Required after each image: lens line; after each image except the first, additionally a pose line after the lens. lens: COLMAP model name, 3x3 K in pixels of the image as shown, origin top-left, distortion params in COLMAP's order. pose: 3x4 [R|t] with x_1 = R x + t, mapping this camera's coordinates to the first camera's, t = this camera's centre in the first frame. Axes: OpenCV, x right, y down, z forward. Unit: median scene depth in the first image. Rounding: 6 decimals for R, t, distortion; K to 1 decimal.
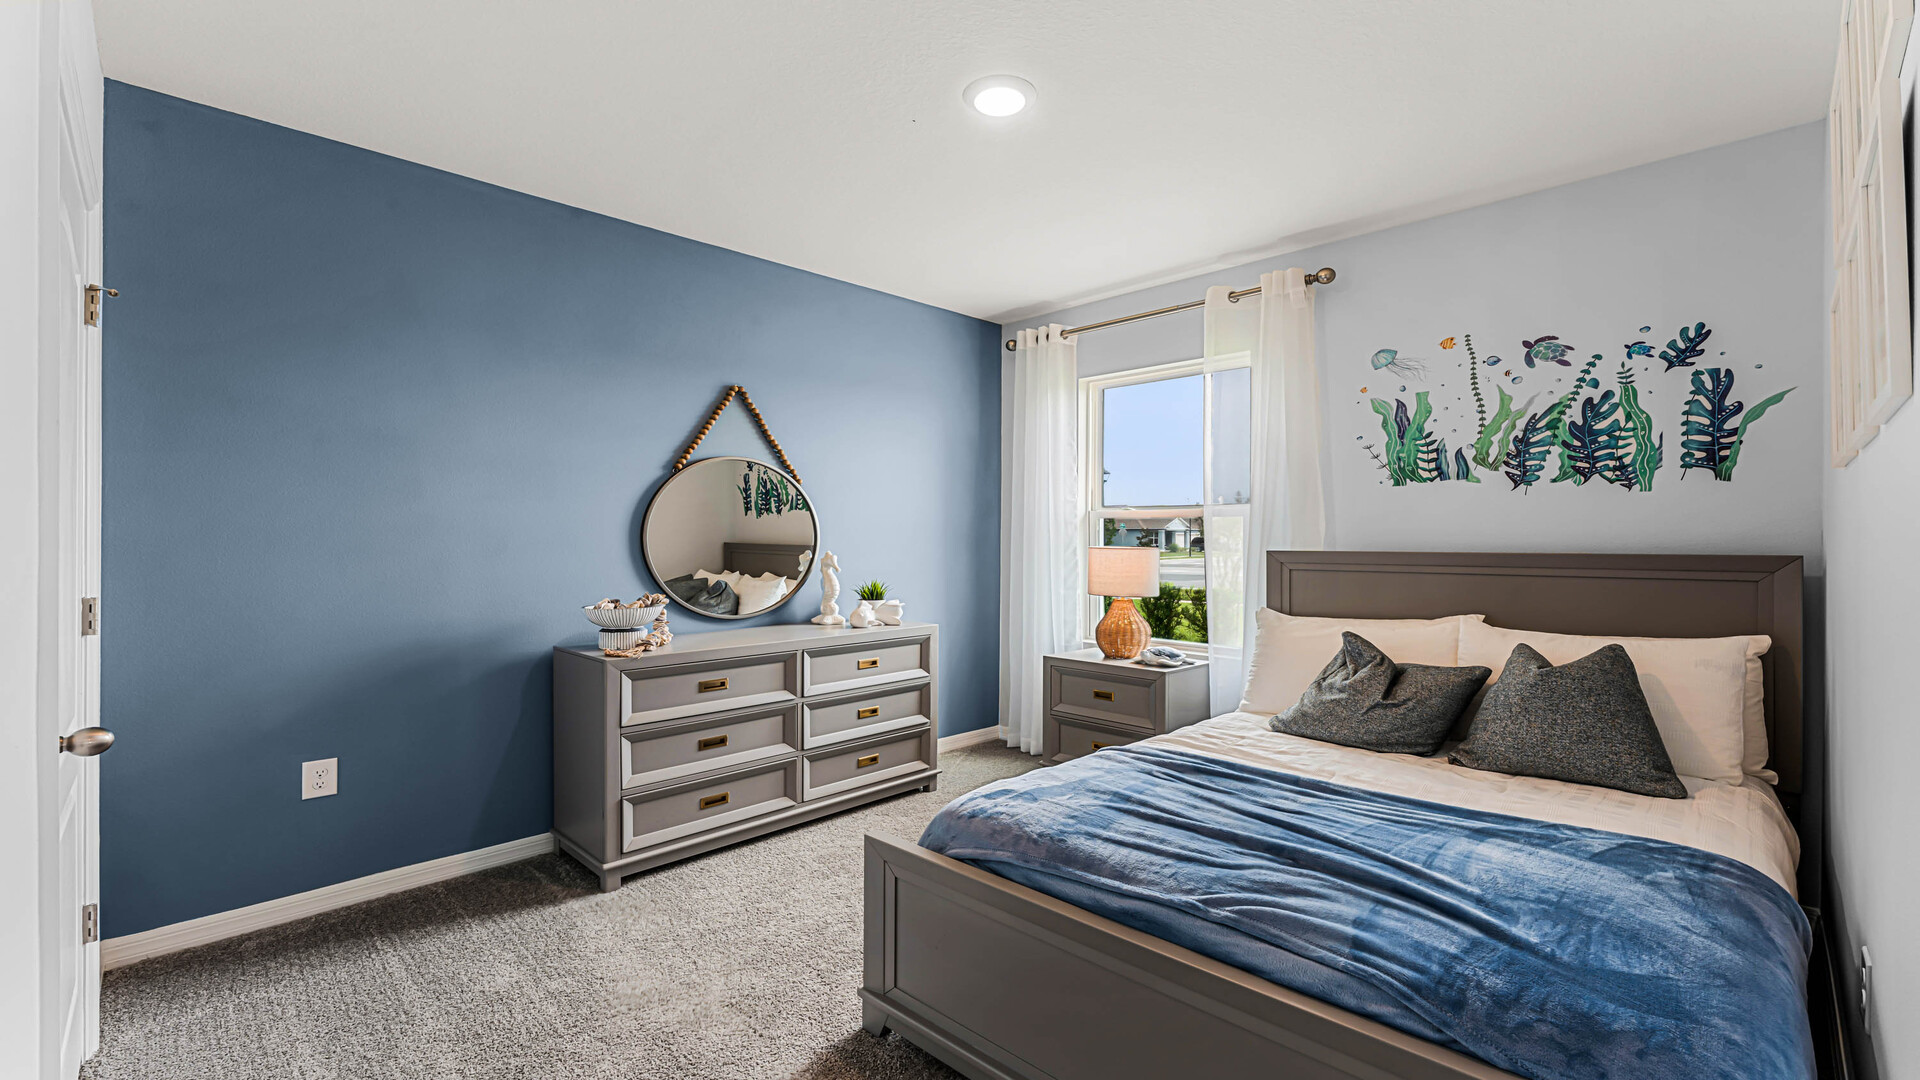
lens RADIAL K [[799.1, 0, 960.0], [0, 799.1, 540.0], [0, 0, 1]] dist [0.000709, 0.000090]
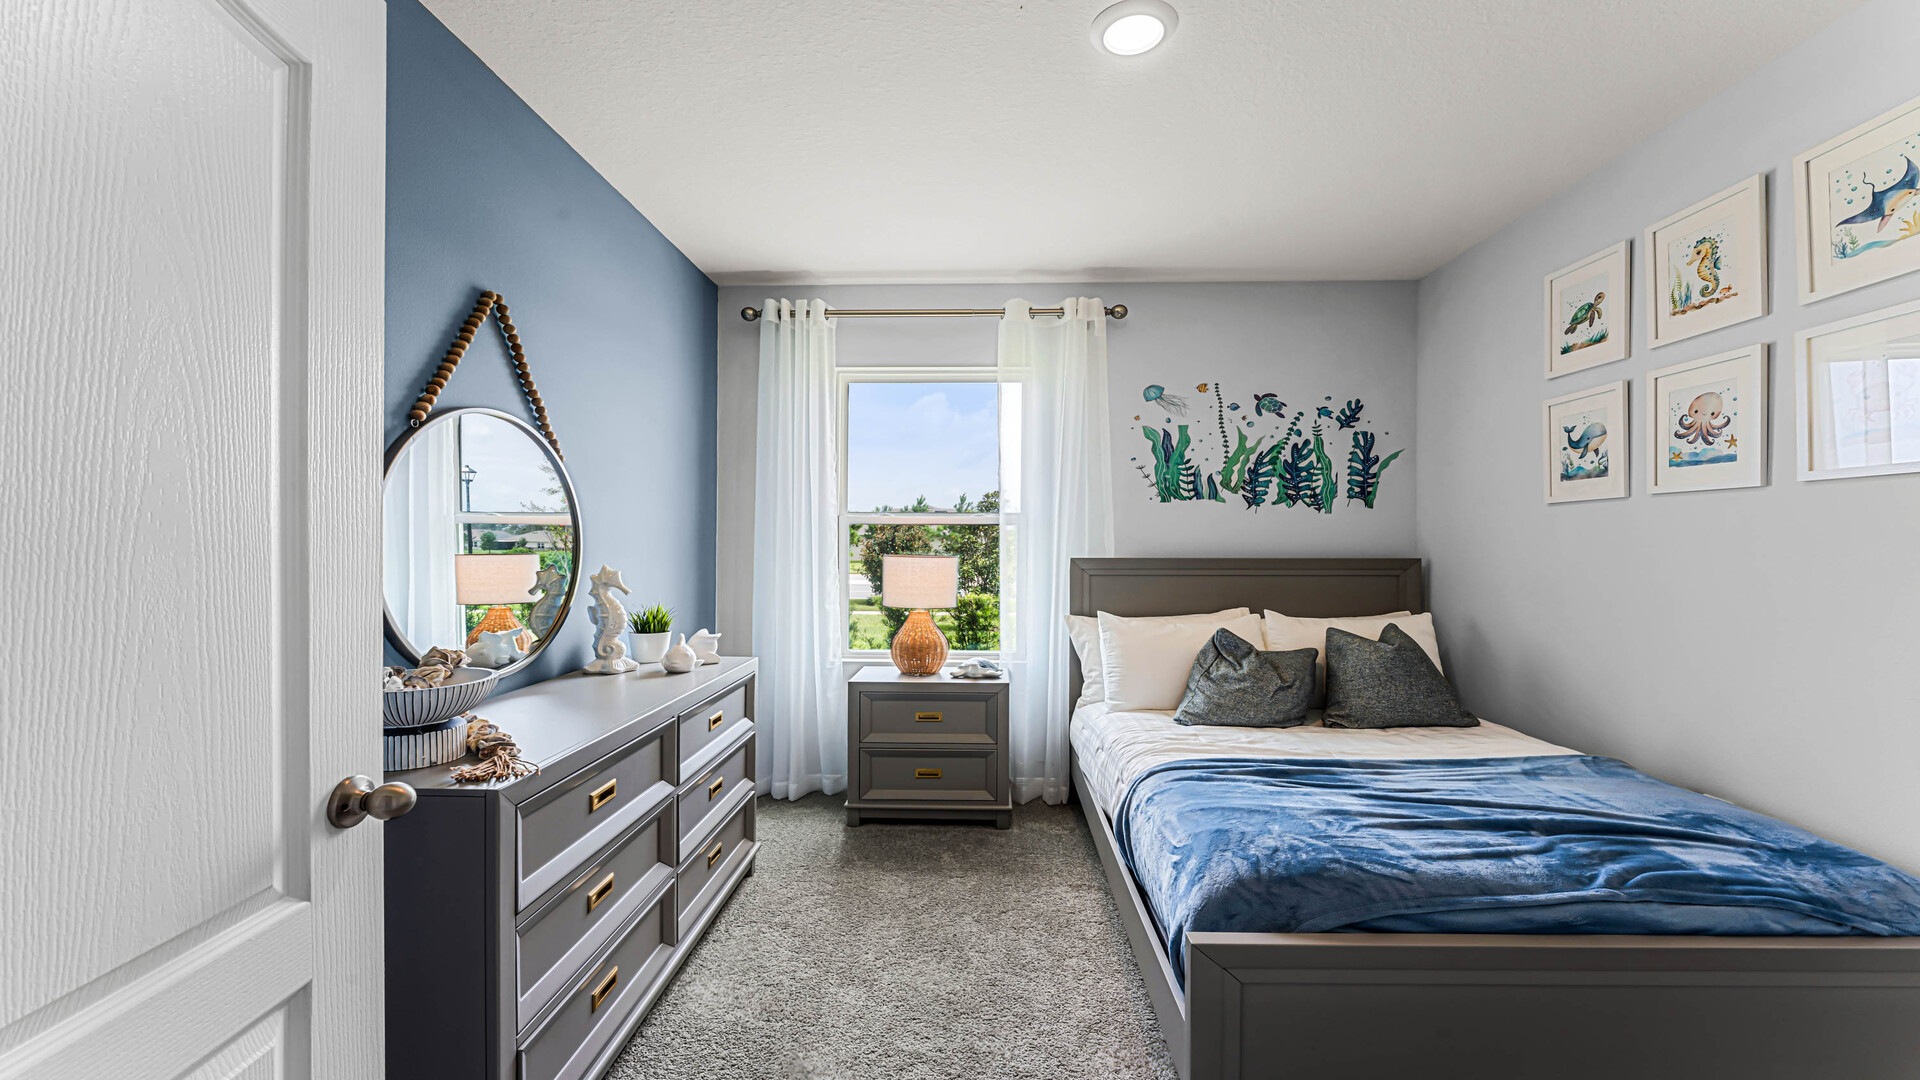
lens RADIAL K [[775.5, 0, 968.5], [0, 775.5, 550.2], [0, 0, 1]] dist [-0.001267, -0.000076]
pose [[0.735936, -0.002519, 0.677046, -0.502861], [-0.000283, 0.999992, 0.004028, -0.001554], [-0.677051, -0.003156, 0.735929, 0.399645]]
